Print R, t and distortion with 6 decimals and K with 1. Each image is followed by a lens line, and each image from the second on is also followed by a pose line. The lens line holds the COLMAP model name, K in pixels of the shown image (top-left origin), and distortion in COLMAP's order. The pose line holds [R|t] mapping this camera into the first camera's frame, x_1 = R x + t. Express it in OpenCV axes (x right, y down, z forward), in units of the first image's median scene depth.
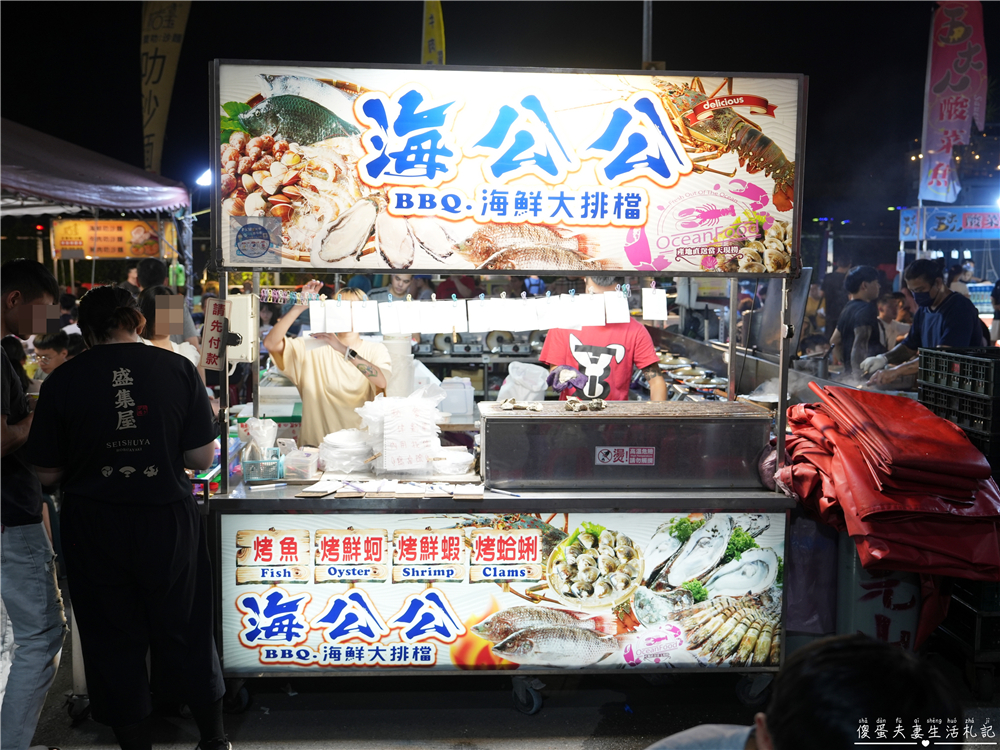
lens RADIAL K [[966.9, 0, 497.9], [0, 966.9, 371.0], [0, 0, 1]] dist [-0.053305, 0.000000]
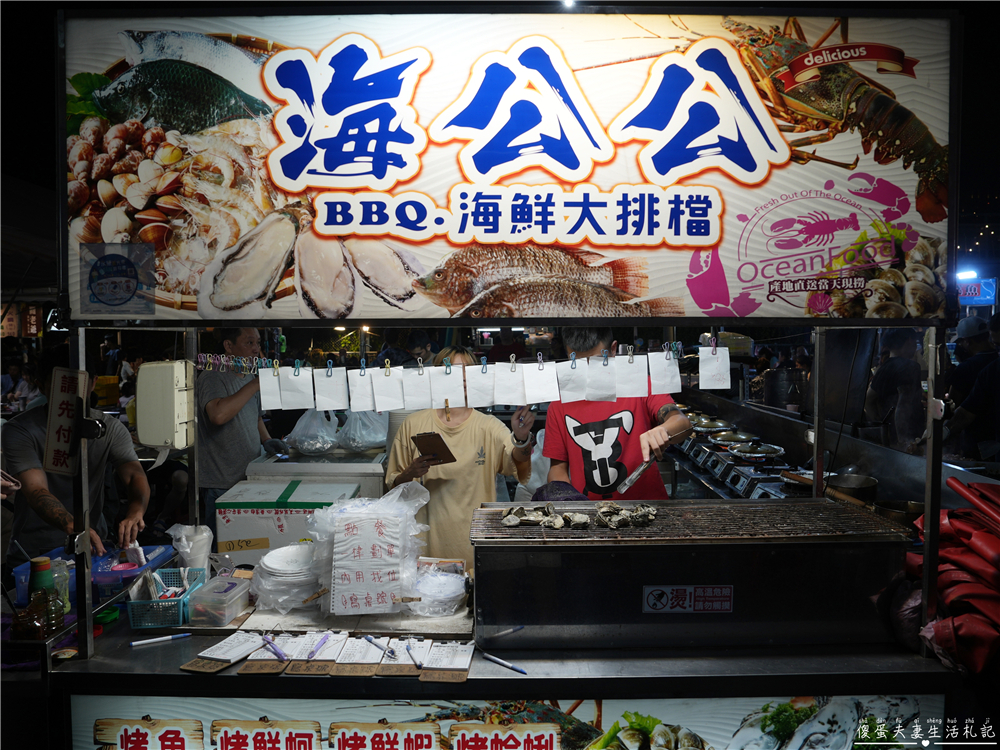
lens RADIAL K [[709.0, 0, 504.3], [0, 709.0, 375.2], [0, 0, 1]] dist [-0.072927, 0.013448]
pose [[0.997923, -0.010101, -0.063625, 0.040806], [0.006738, 0.998580, -0.052853, -0.042598], [0.064069, 0.052314, 0.996573, 0.536801]]
